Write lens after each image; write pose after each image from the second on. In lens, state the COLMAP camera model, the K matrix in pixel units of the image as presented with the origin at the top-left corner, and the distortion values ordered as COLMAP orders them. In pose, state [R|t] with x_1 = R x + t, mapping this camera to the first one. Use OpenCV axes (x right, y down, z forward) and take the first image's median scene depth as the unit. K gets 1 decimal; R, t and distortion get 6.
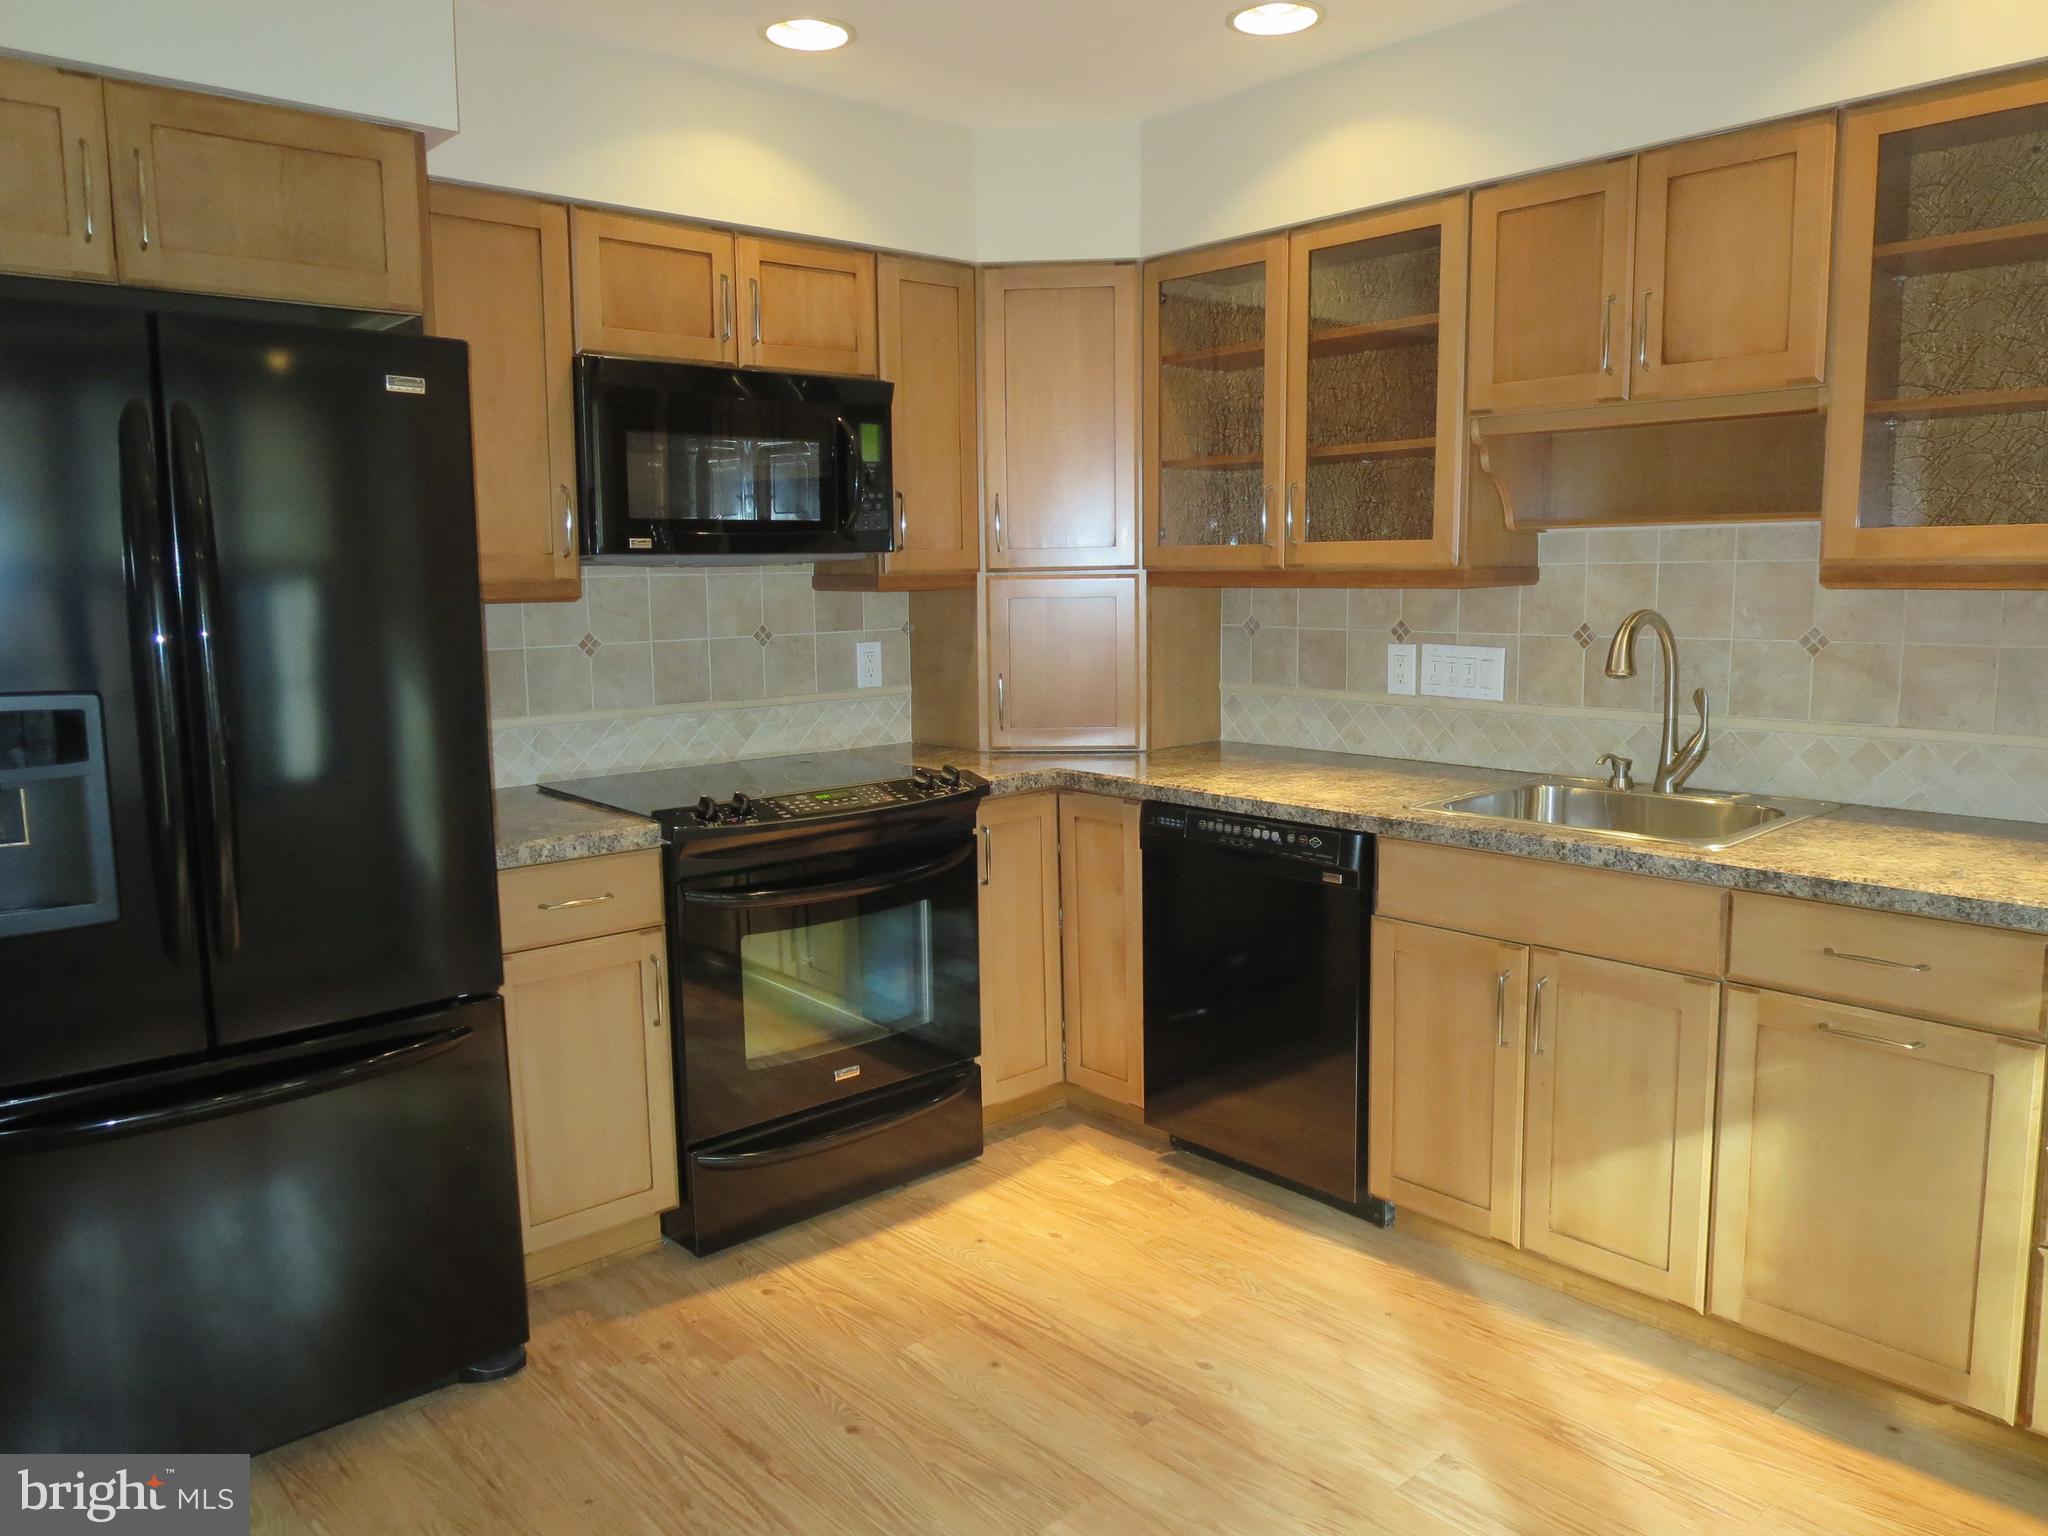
lens RADIAL K [[1441.0, 0, 1023.5], [0, 1441.0, 763.0], [0, 0, 1]] dist [-0.009524, -0.007051]
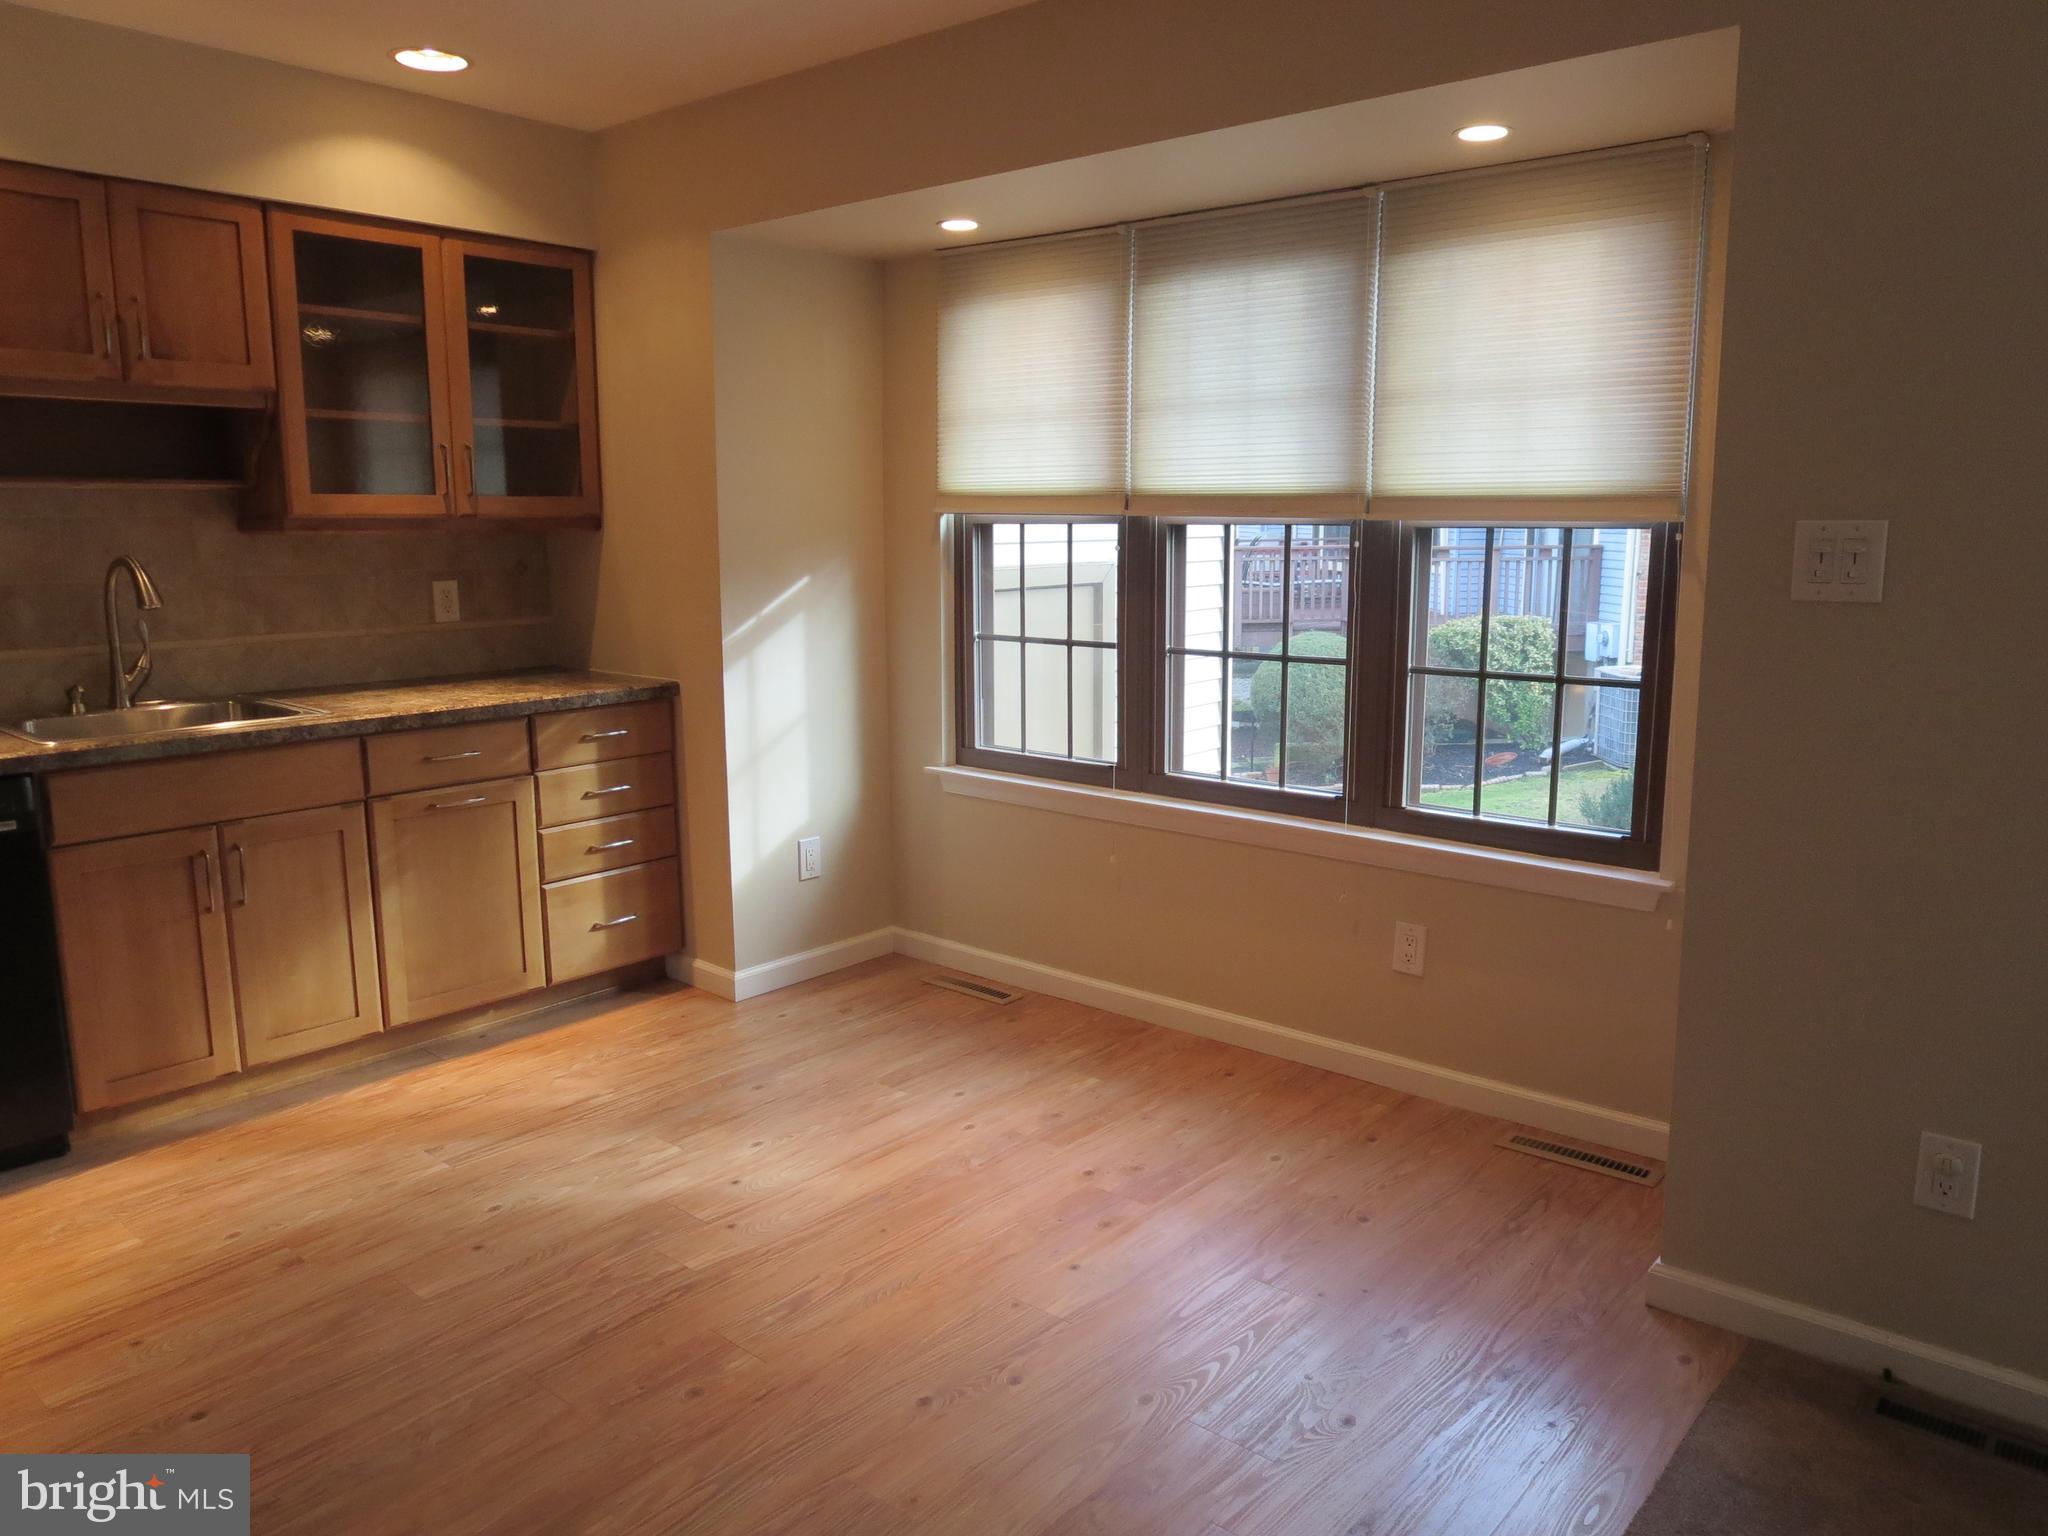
lens RADIAL K [[1441.0, 0, 1027.6], [0, 1441.0, 775.3], [0, 0, 1]] dist [-0.009524, -0.007051]
pose [[-0.147173, -0.152668, 0.977258, -1.017840], [0.140077, 0.974841, 0.173386, -0.032982], [-0.979142, 0.162409, -0.122085, 0.492564]]
